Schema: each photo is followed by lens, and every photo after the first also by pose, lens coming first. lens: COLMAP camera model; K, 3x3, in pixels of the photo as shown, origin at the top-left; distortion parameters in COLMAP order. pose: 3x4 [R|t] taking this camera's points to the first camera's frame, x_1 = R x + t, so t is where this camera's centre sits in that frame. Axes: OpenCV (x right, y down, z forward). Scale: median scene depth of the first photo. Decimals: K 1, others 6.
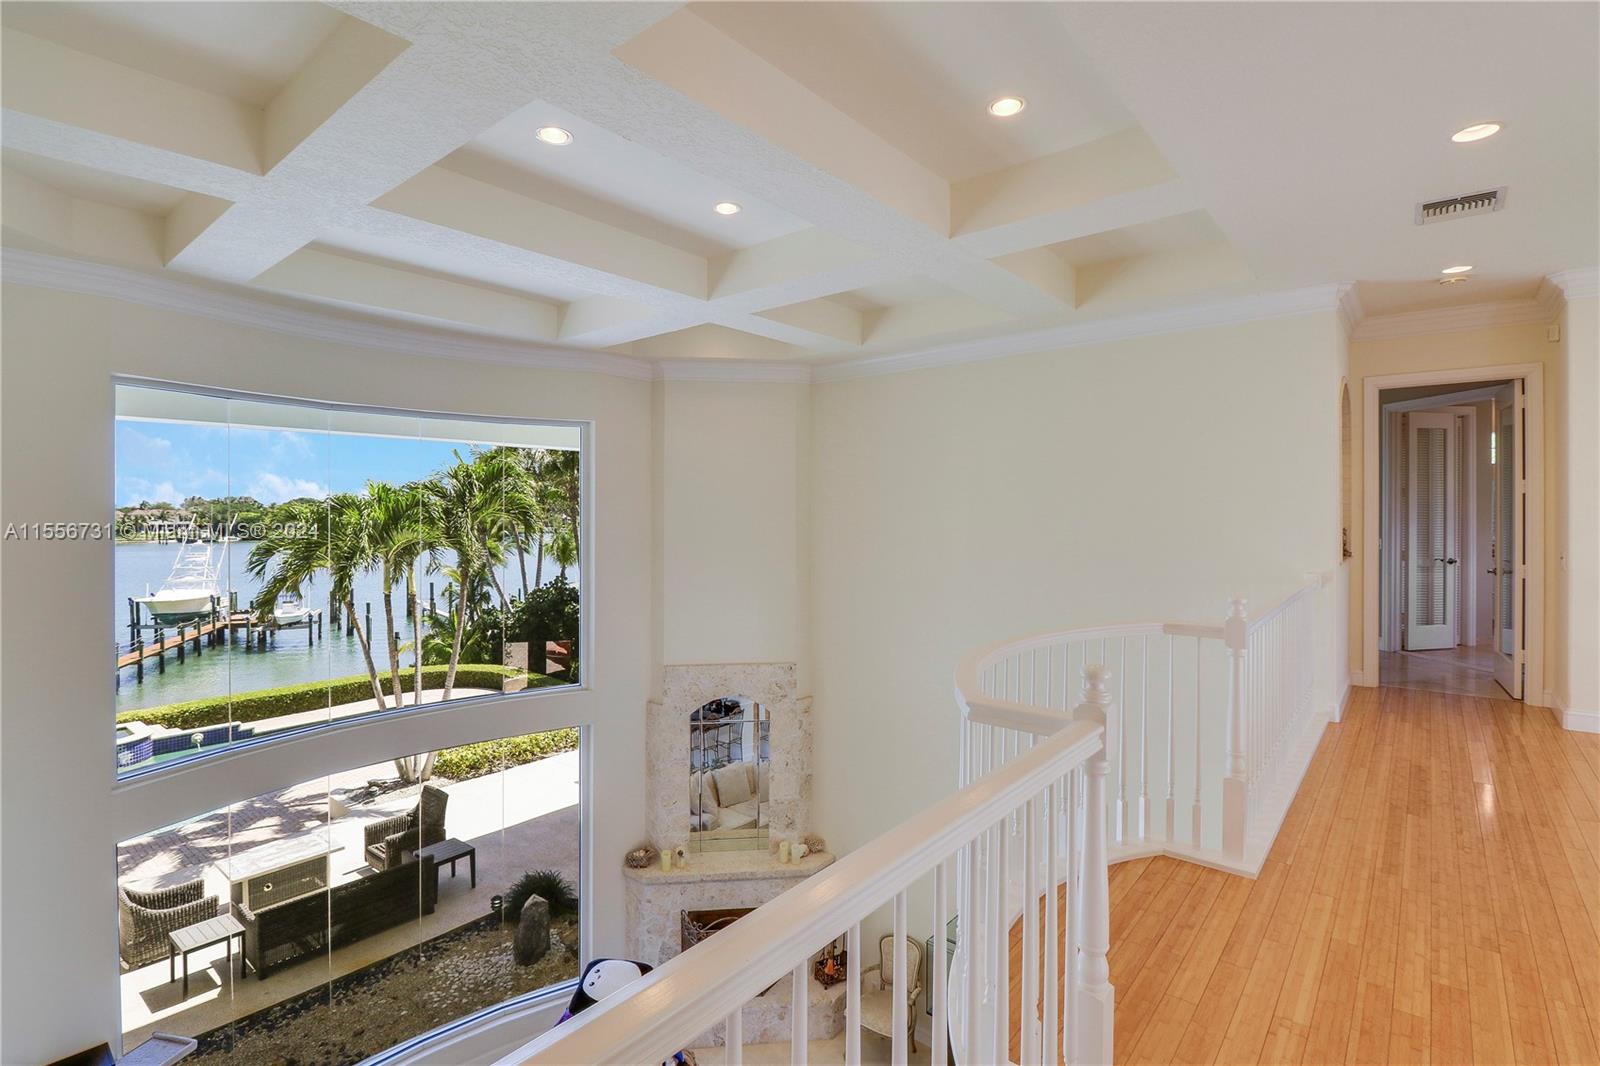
lens RADIAL K [[755.7, 0, 799.9], [0, 755.7, 516.8], [0, 0, 1]] dist [-0.015868, -0.001672]
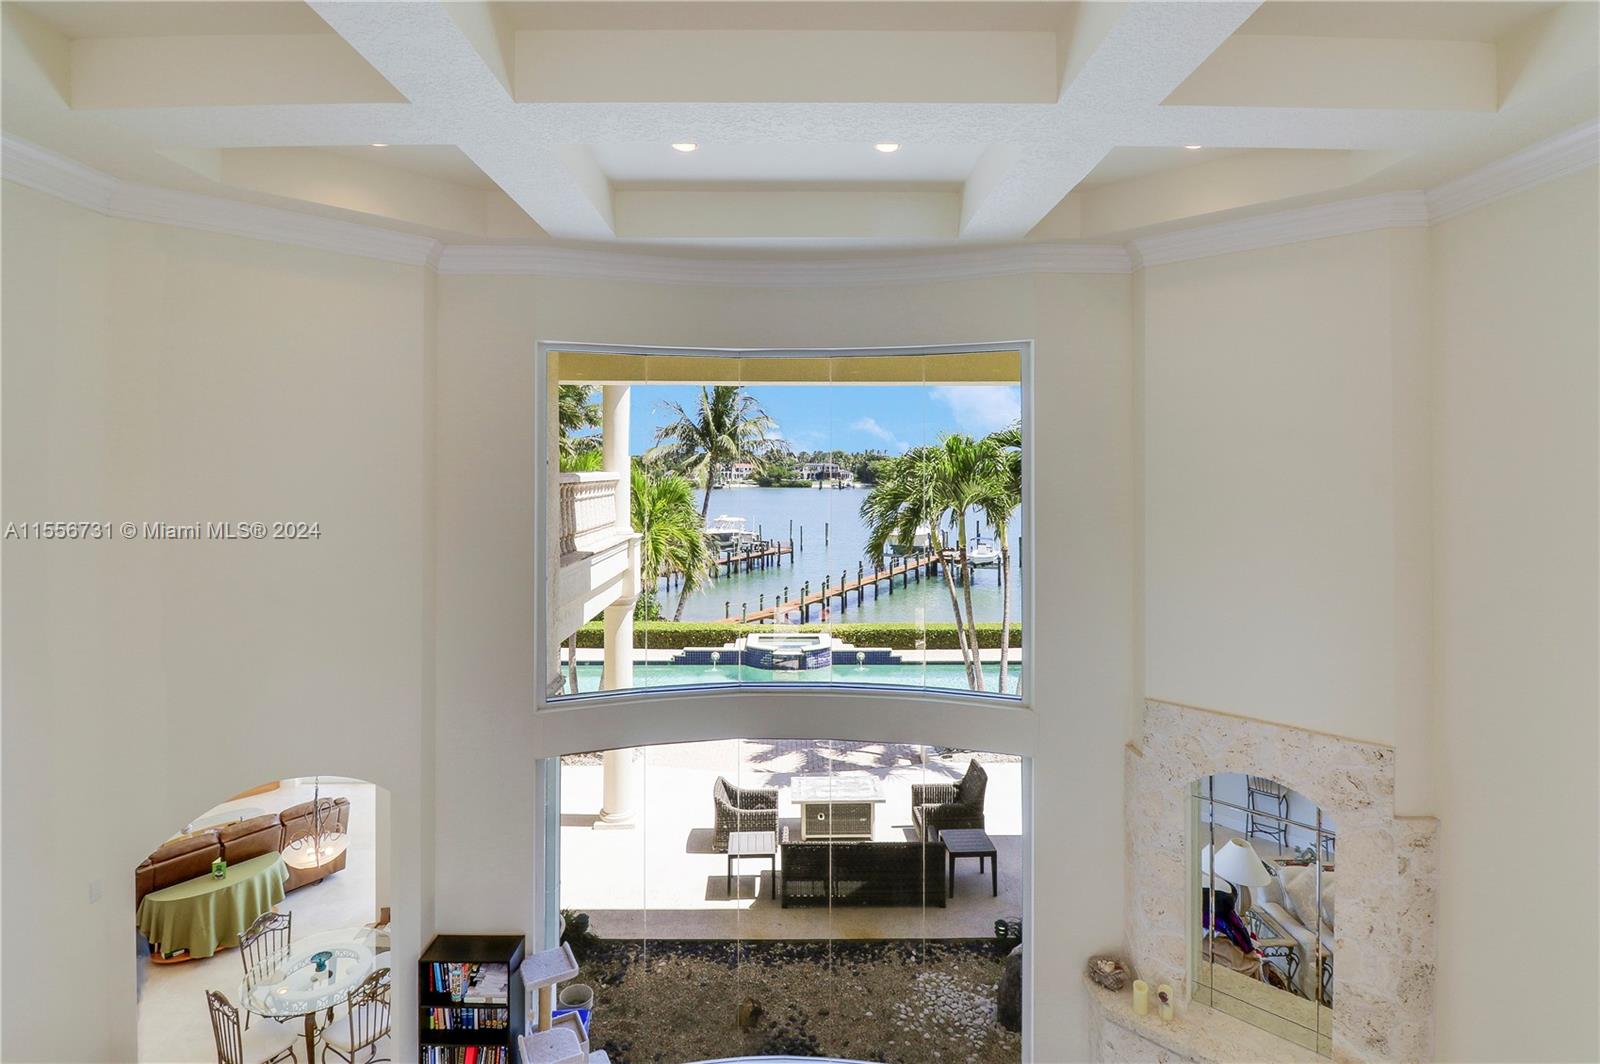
lens RADIAL K [[776.8, 0, 794.9], [0, 776.8, 456.0], [0, 0, 1]] dist [-0.006625, -0.005916]
pose [[0.651084, -0.005076, -0.758989, 0.132419], [-0.007514, 0.999886, -0.013133, -0.003528], [0.758969, 0.014253, 0.650971, 0.312962]]
